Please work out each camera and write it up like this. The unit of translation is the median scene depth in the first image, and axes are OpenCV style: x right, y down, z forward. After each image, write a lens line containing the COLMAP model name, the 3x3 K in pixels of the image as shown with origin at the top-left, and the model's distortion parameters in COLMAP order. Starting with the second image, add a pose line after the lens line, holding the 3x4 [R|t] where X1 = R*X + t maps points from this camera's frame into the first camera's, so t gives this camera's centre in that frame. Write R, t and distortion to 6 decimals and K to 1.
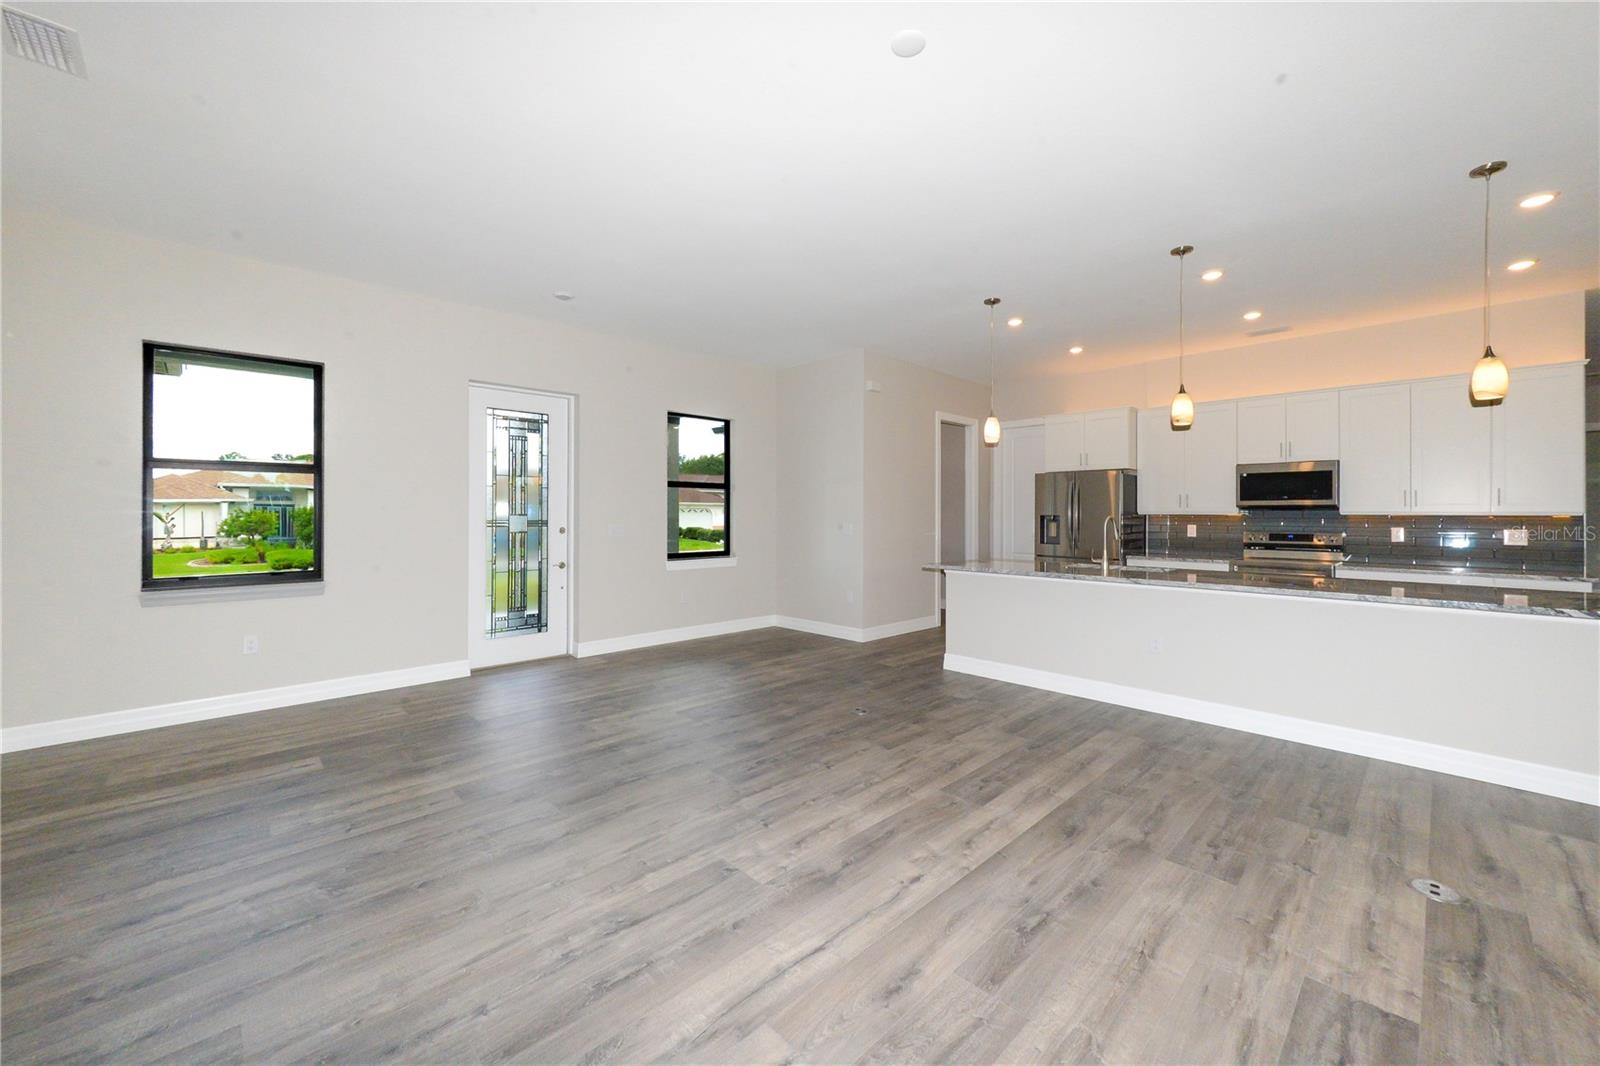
lens RADIAL K [[651.0, 0, 702.7], [0, 651.0, 513.0], [0, 0, 1]] dist [0.002861, 0.000023]
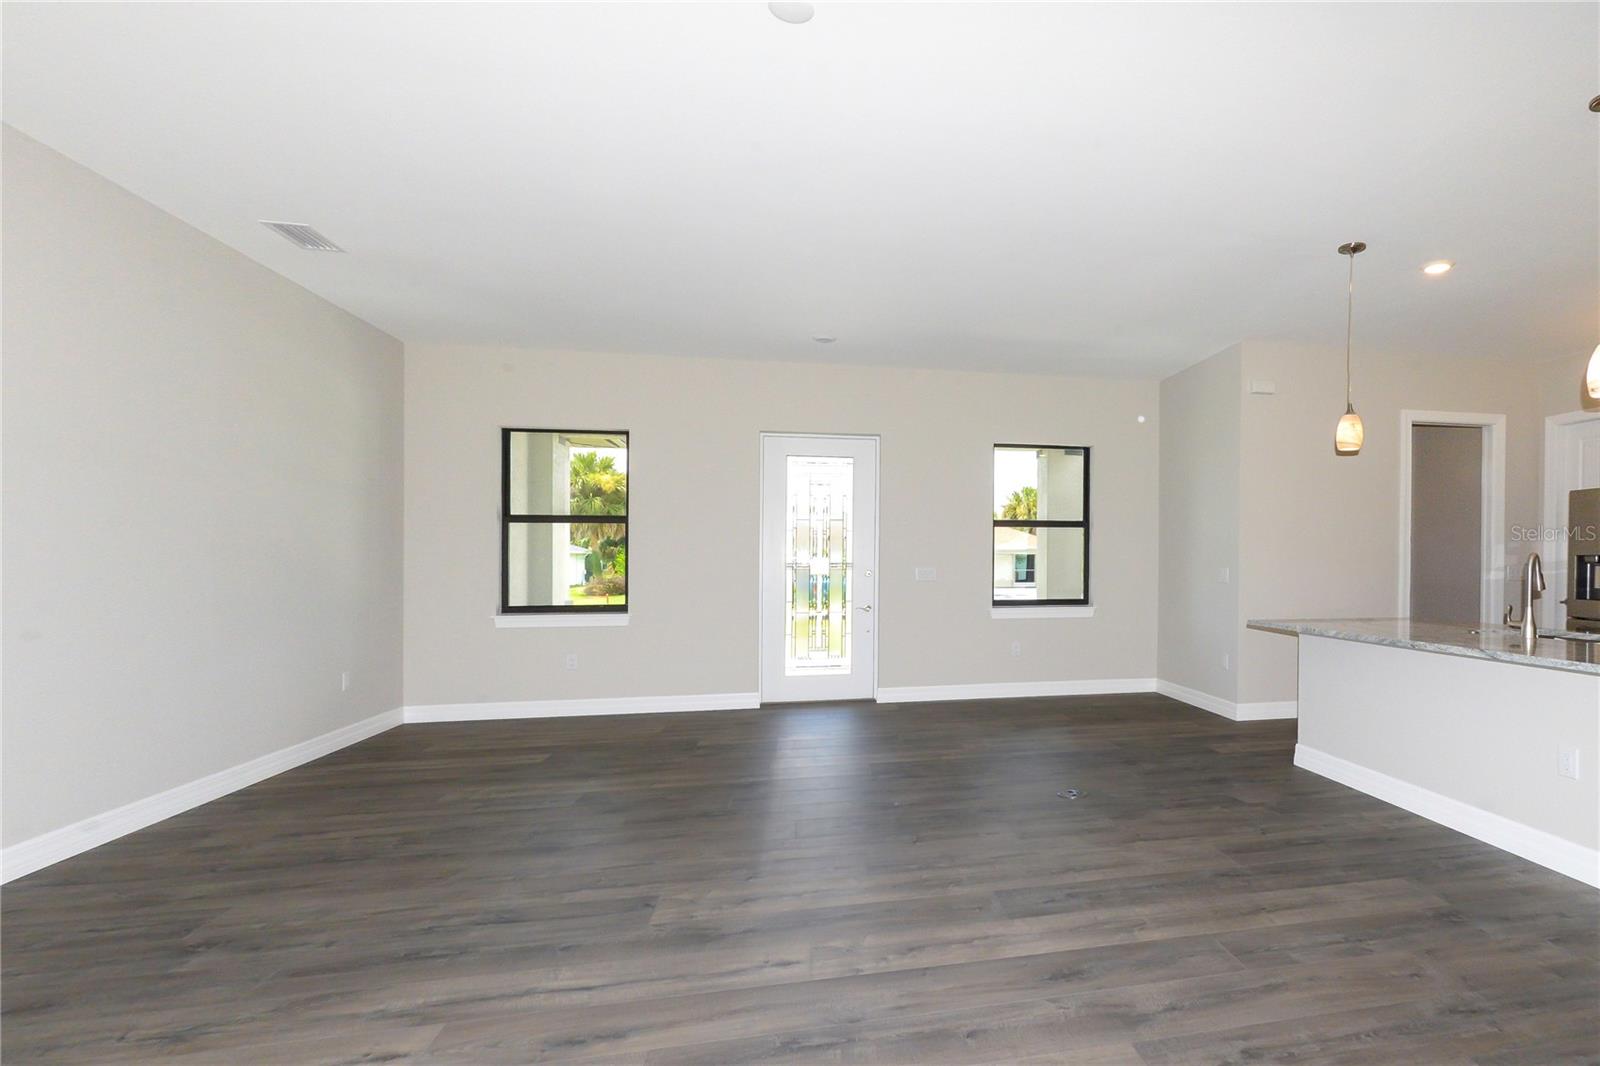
lens RADIAL K [[726.9, 0, 953.3], [0, 726.9, 559.5], [0, 0, 1]] dist [0.001614, 0.000235]
pose [[0.868927, -0.009061, -0.494858, 0.694336], [0.006393, 0.999954, -0.007084, 0.029852], [0.494900, 0.002992, 0.868945, 0.197402]]
